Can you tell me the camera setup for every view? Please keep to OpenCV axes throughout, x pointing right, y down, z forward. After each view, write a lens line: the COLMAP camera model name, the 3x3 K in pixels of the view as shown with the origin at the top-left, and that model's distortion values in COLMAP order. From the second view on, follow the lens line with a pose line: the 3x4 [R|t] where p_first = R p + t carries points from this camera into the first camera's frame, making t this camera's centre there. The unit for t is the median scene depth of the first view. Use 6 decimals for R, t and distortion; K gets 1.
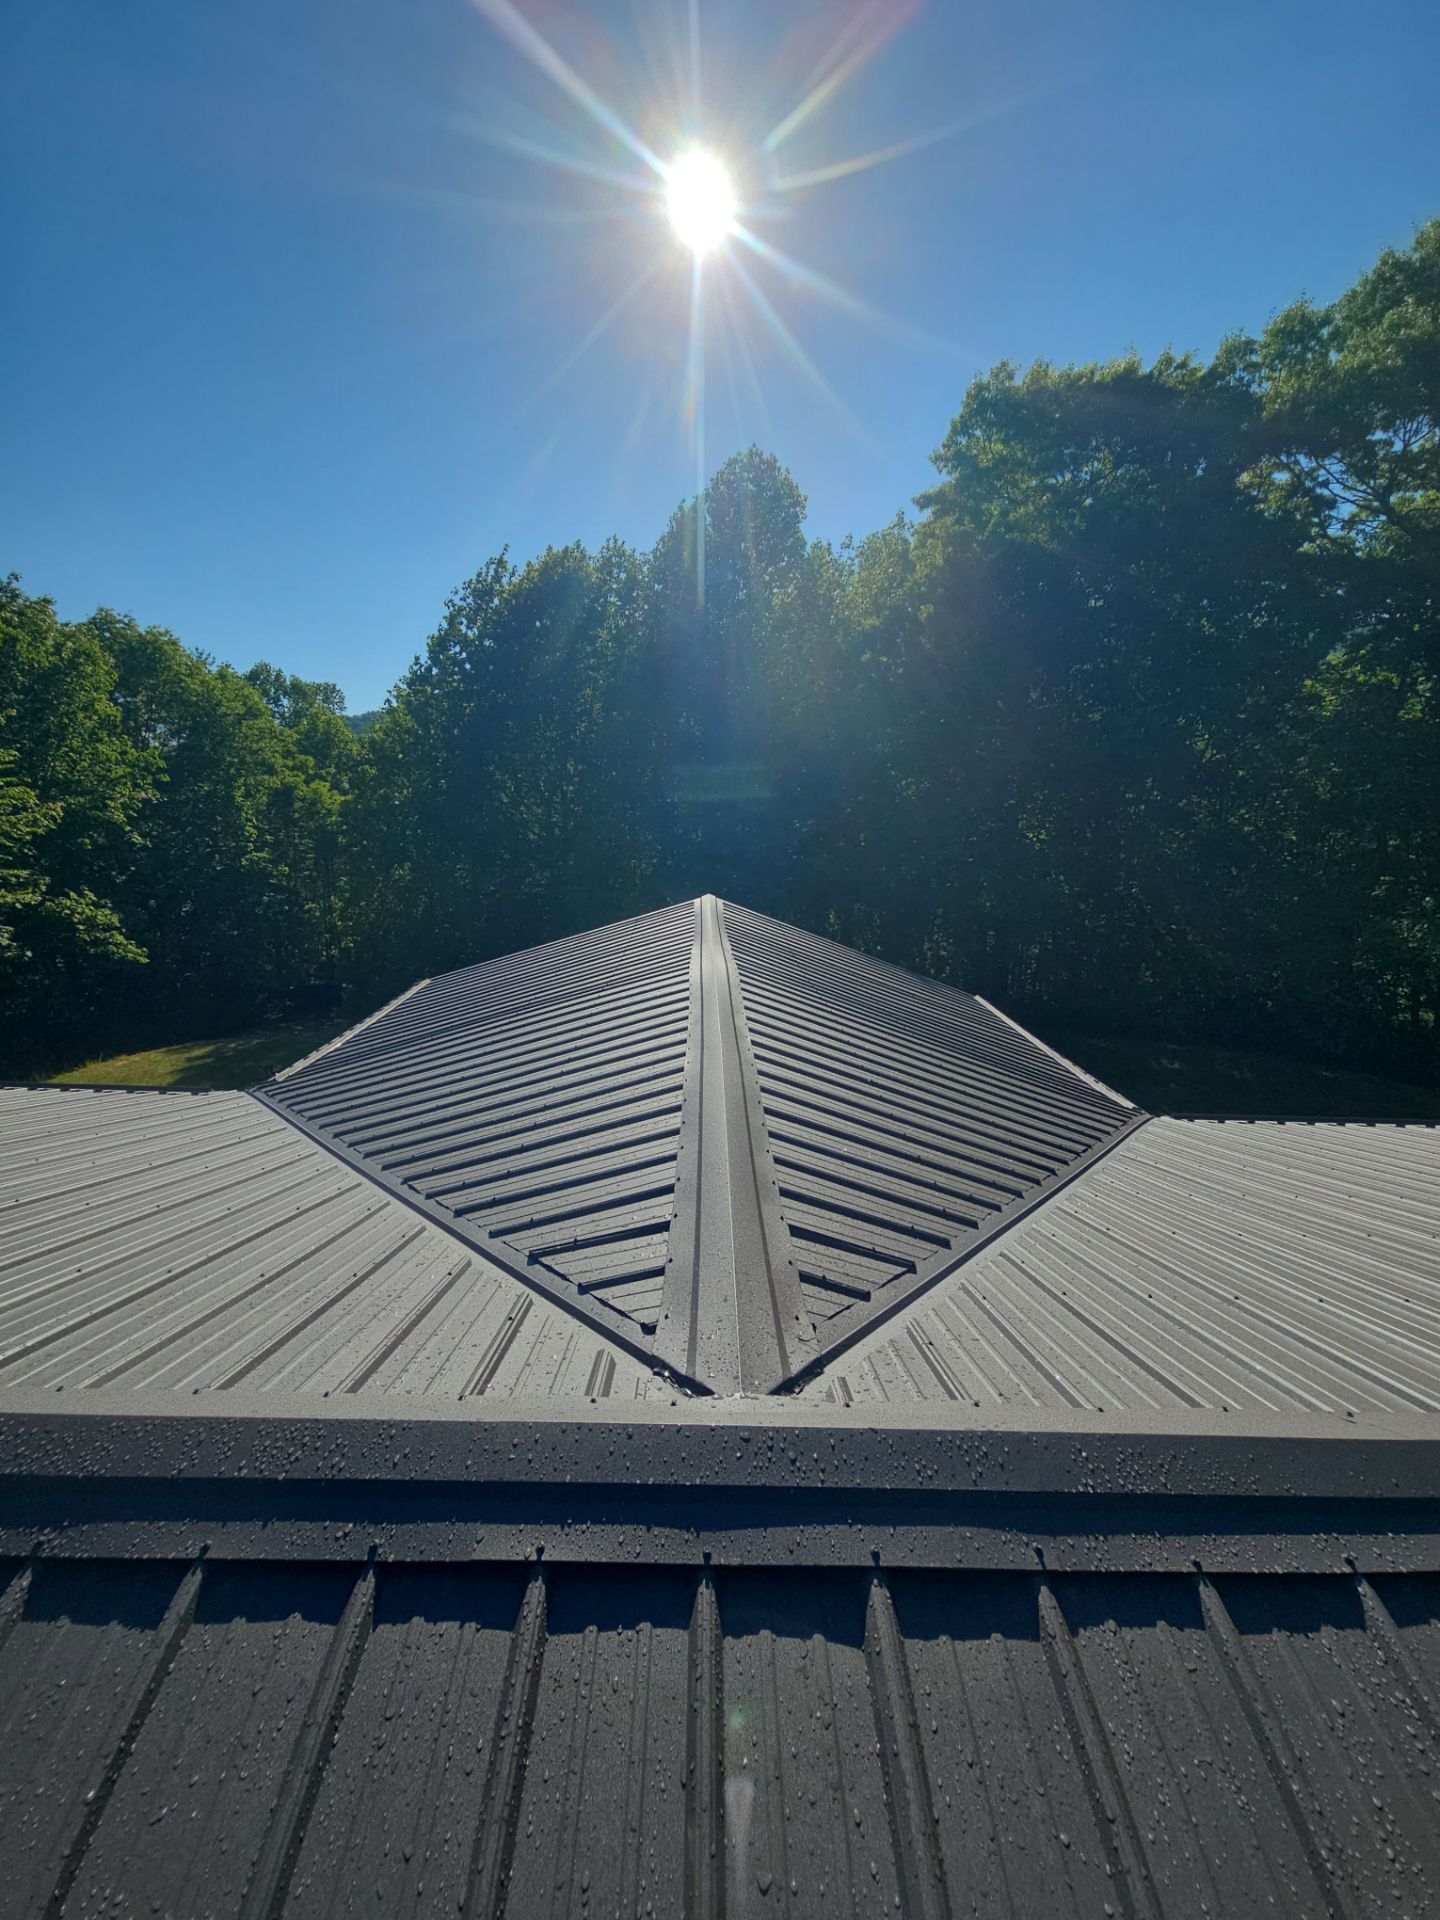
lens RADIAL K [[788.4, 0, 720.0], [0, 788.4, 960.0], [0, 0, 1]] dist [0.000391, 0.000294]
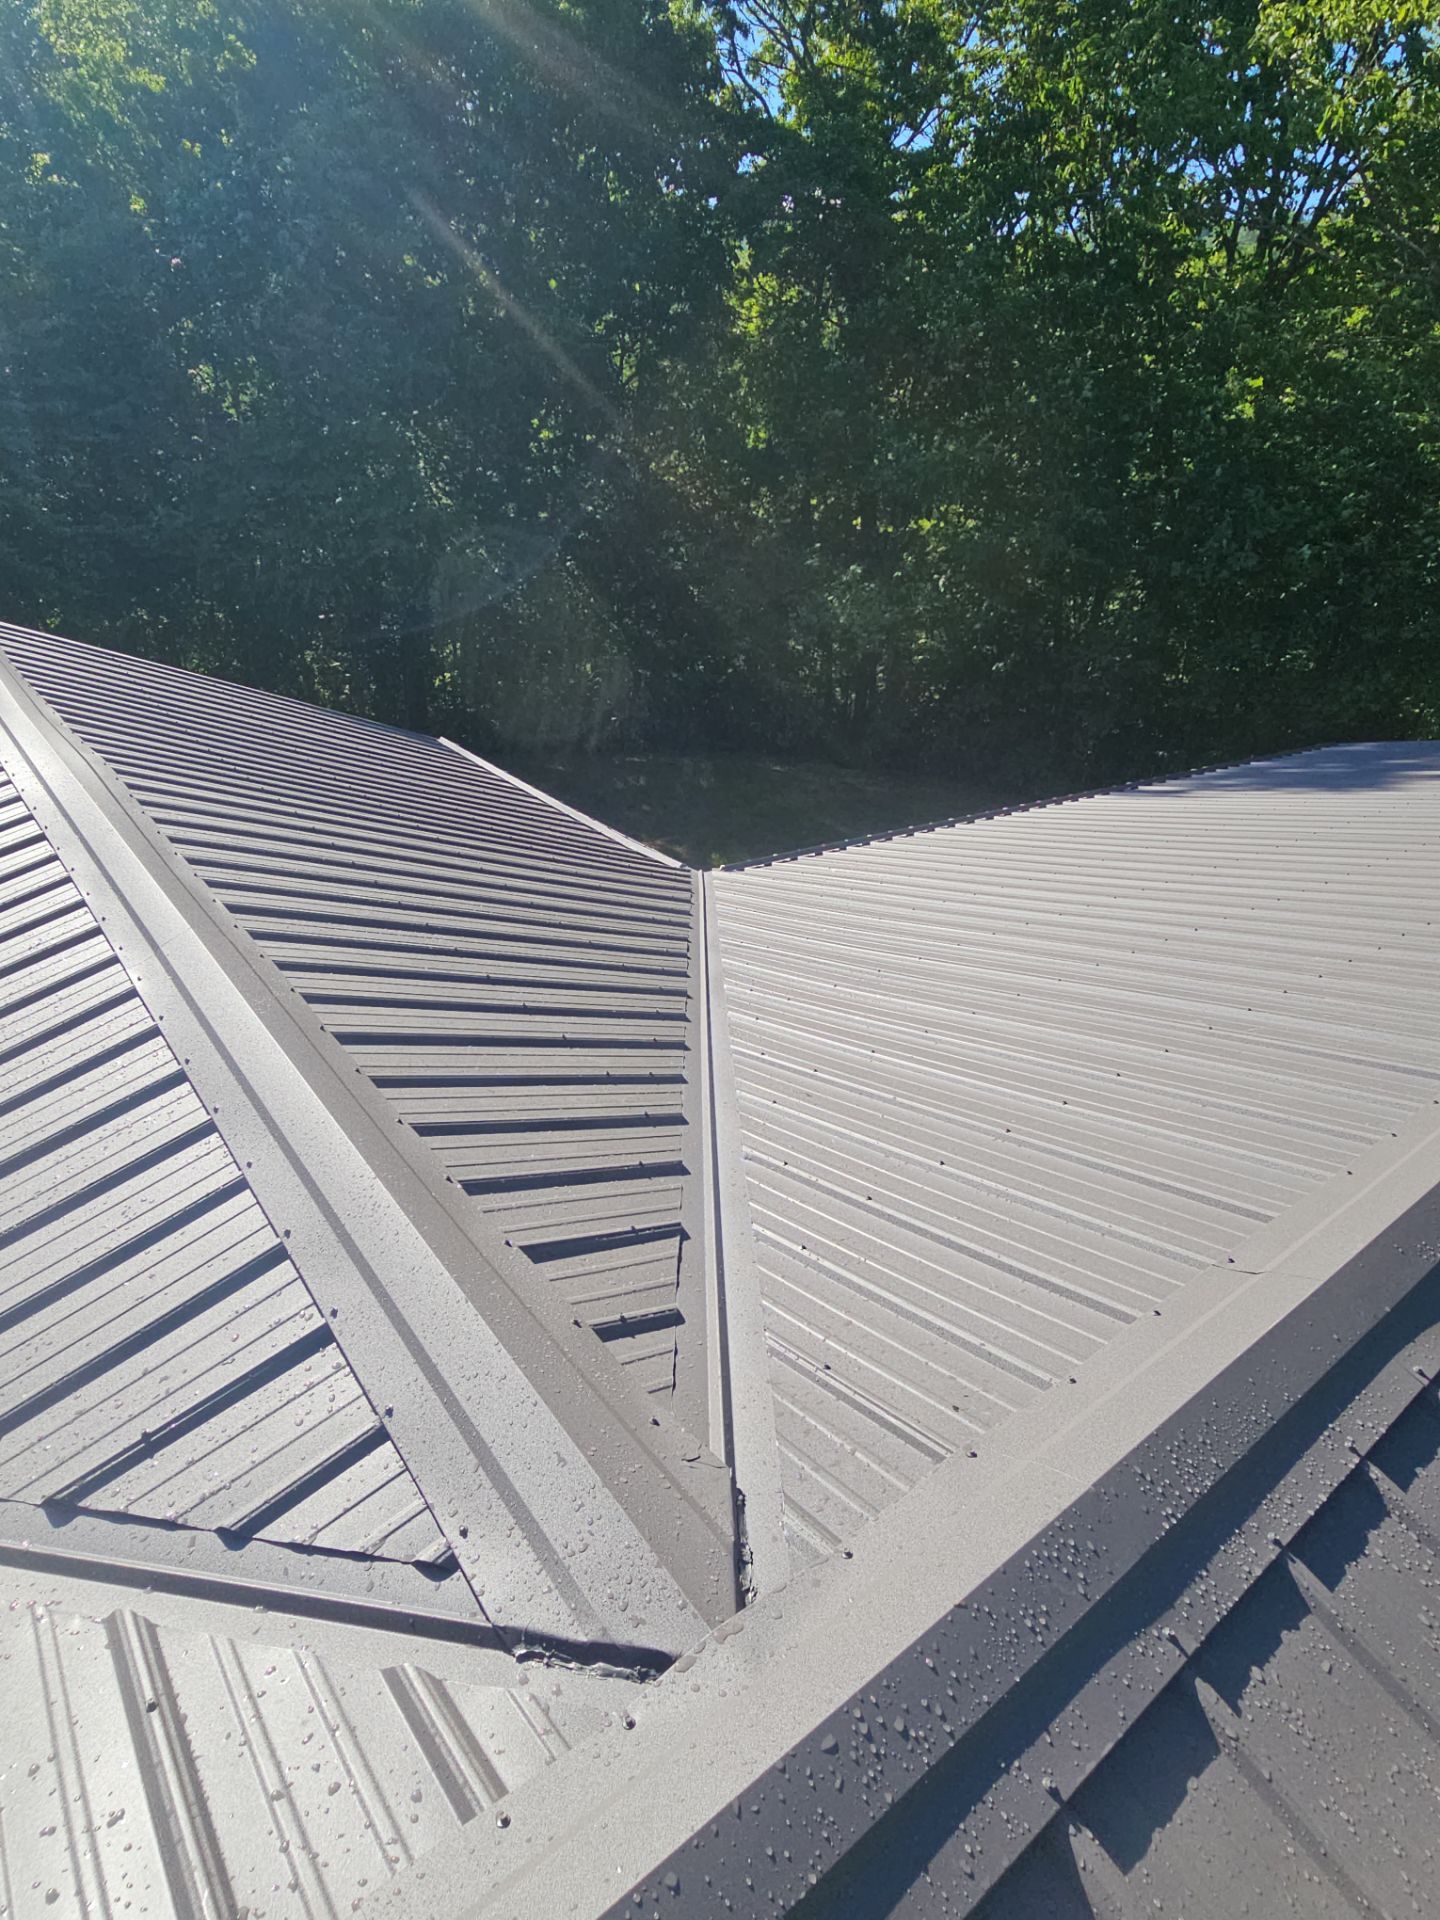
lens RADIAL K [[1021.1, 0, 720.0], [0, 1021.1, 960.0], [0, 0, 1]] dist [0.015219, 0.000035]
pose [[0.794279, -0.242638, 0.556998, -0.258035], [0.075329, 0.949046, 0.306002, -0.170952], [-0.602865, -0.201093, 0.772085, 0.436003]]
